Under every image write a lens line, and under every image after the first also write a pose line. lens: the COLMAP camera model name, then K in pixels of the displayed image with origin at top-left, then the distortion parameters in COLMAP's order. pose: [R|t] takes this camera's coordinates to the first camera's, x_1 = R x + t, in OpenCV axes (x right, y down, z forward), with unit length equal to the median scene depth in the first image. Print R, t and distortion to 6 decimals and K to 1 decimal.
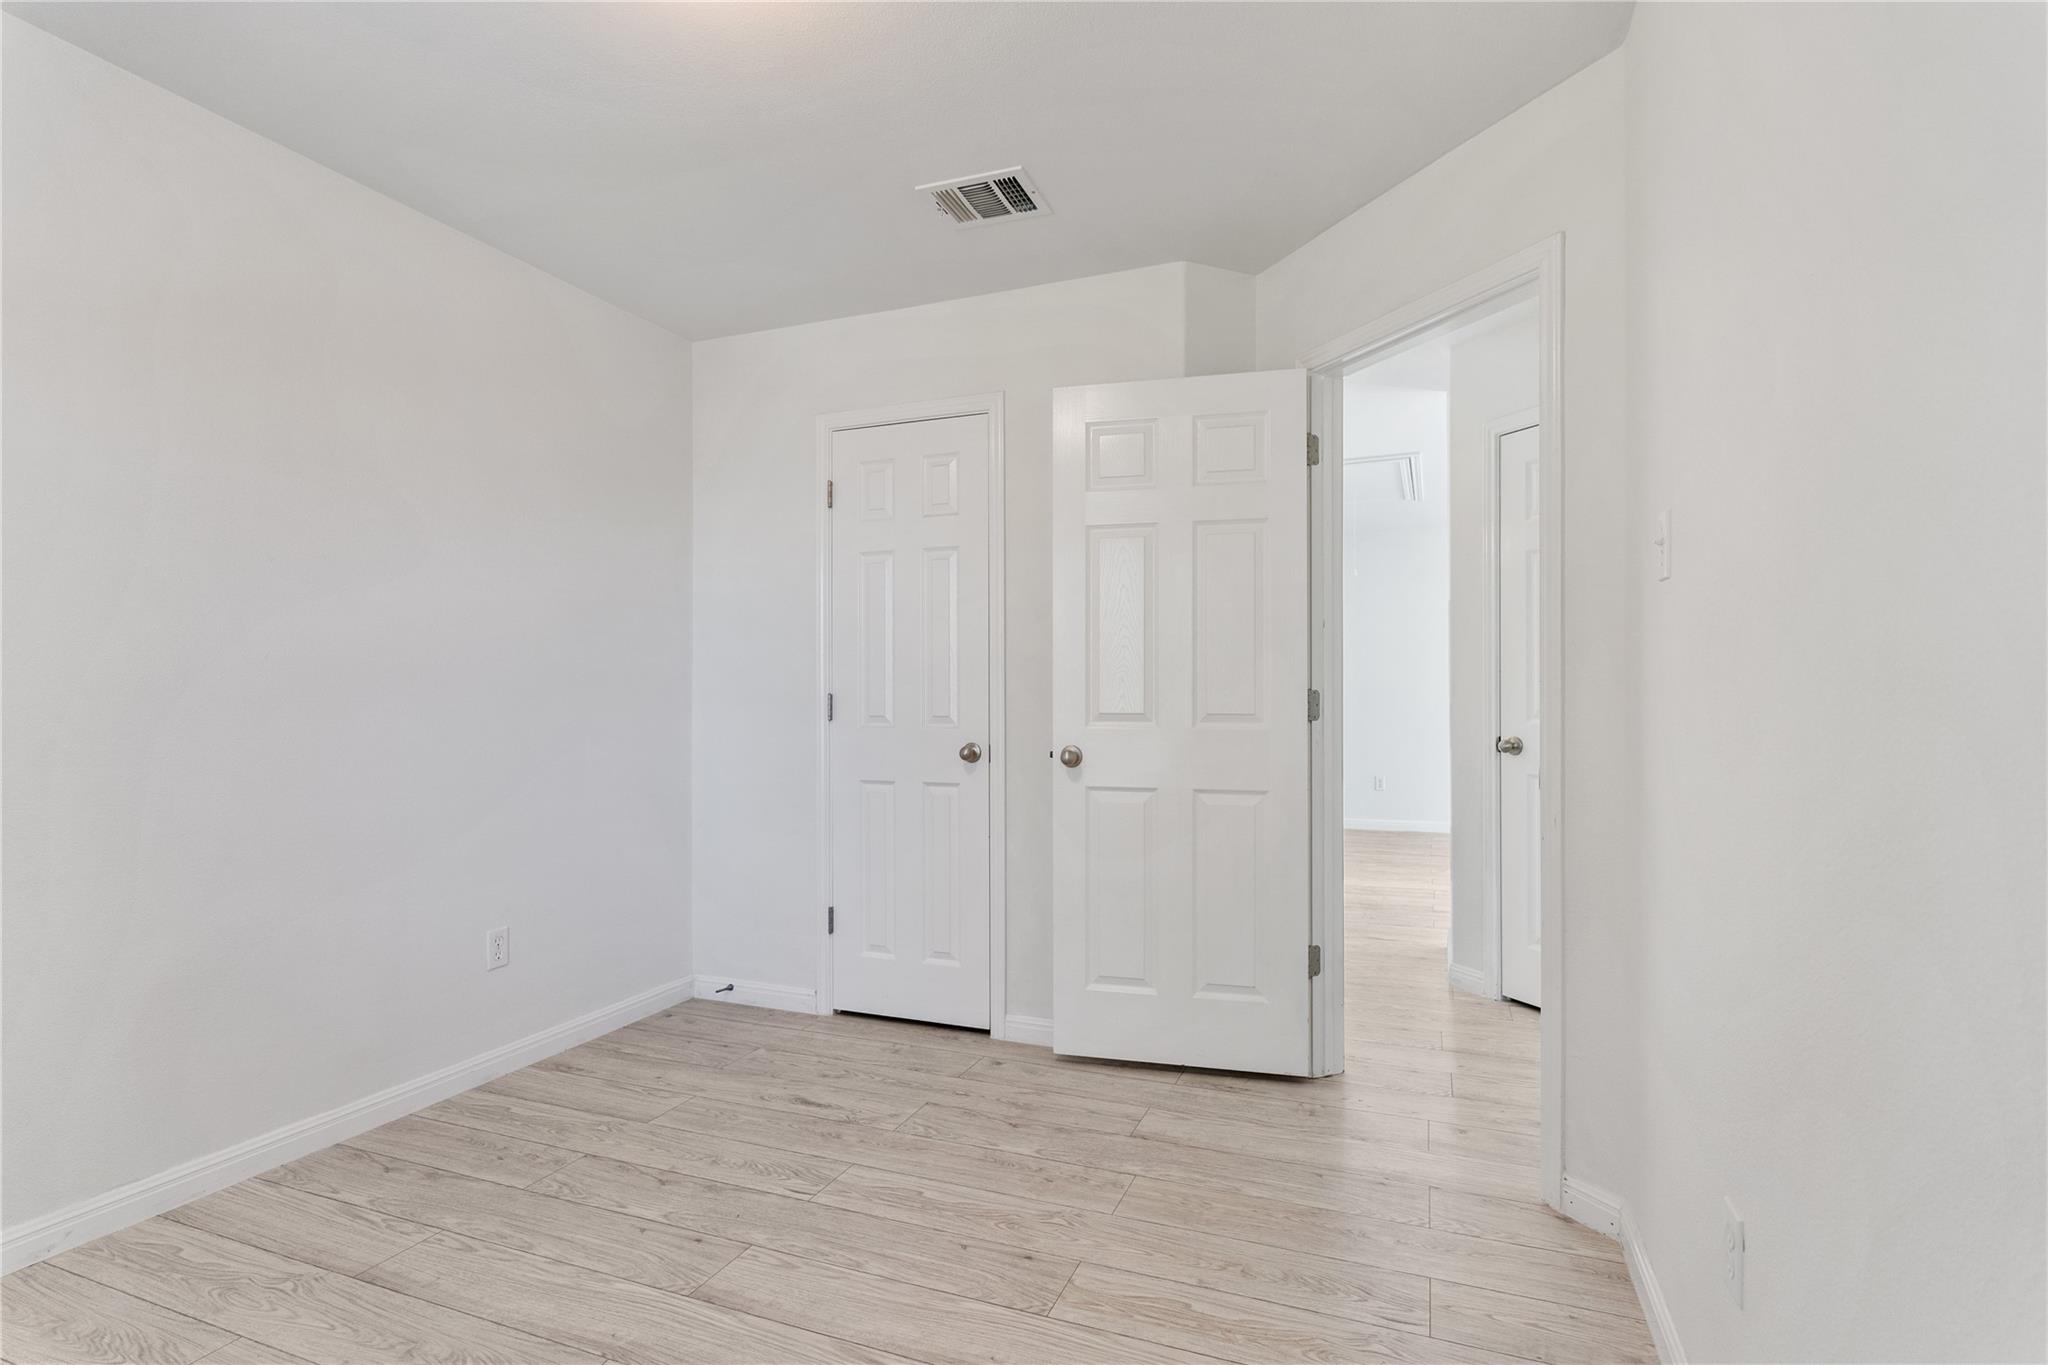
lens RADIAL K [[989.1, 0, 1024.0], [0, 989.1, 682.5], [0, 0, 1]] dist [0.001629, 0.000233]
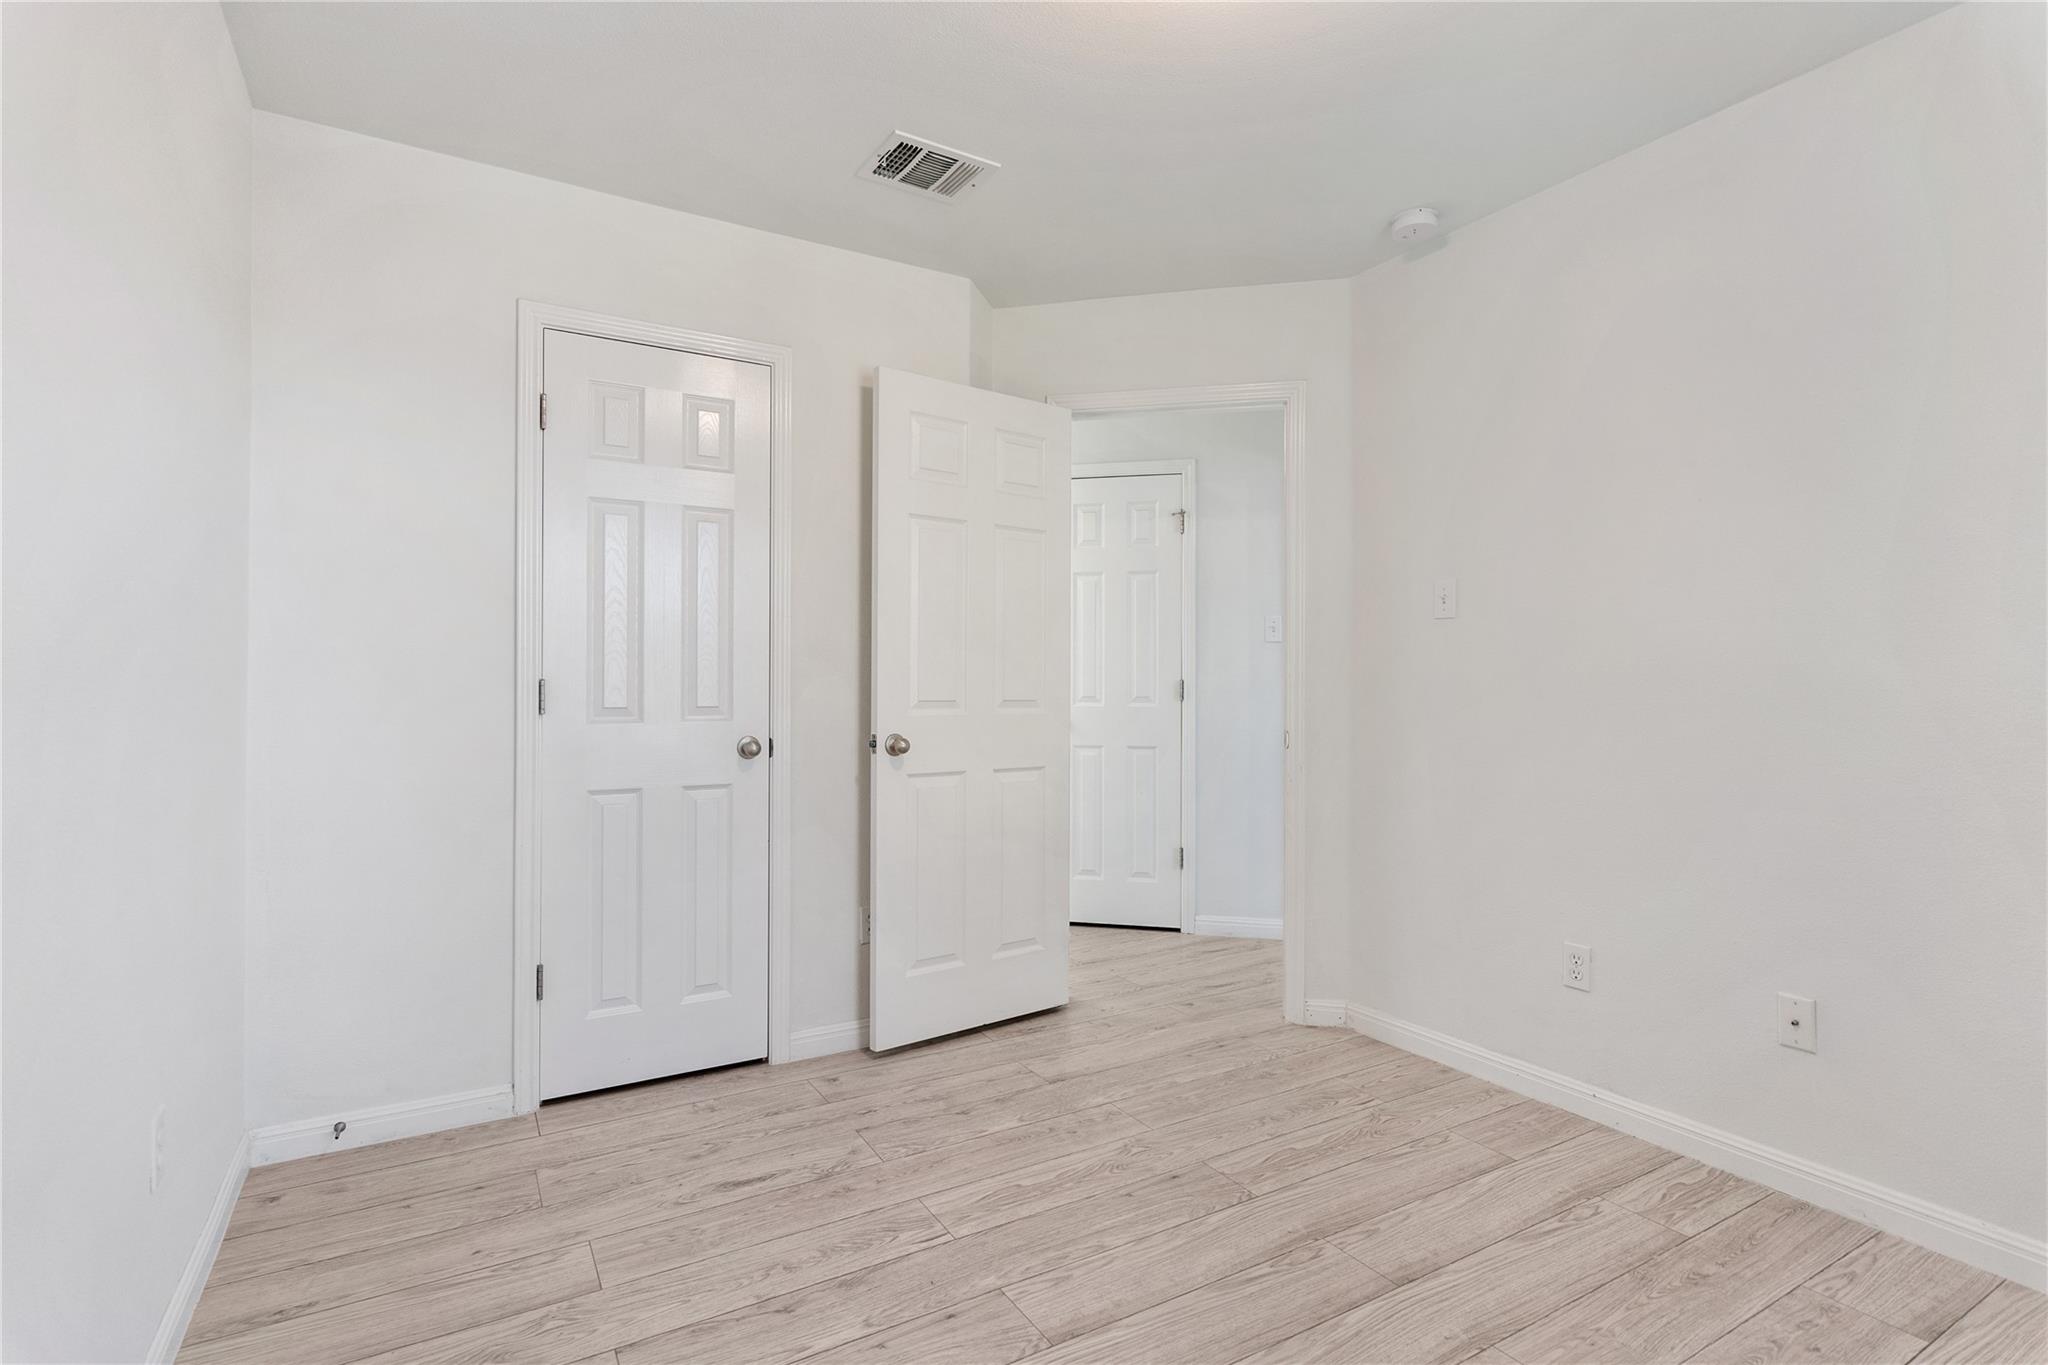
lens RADIAL K [[1006.9, 0, 1024.0], [0, 1006.9, 682.5], [0, 0, 1]] dist [0.002946, 0.000026]
pose [[0.603631, 0.007060, 0.797232, -0.716545], [-0.013475, 0.999908, 0.001348, 0.010198], [-0.797150, -0.011556, 0.603671, 0.311960]]
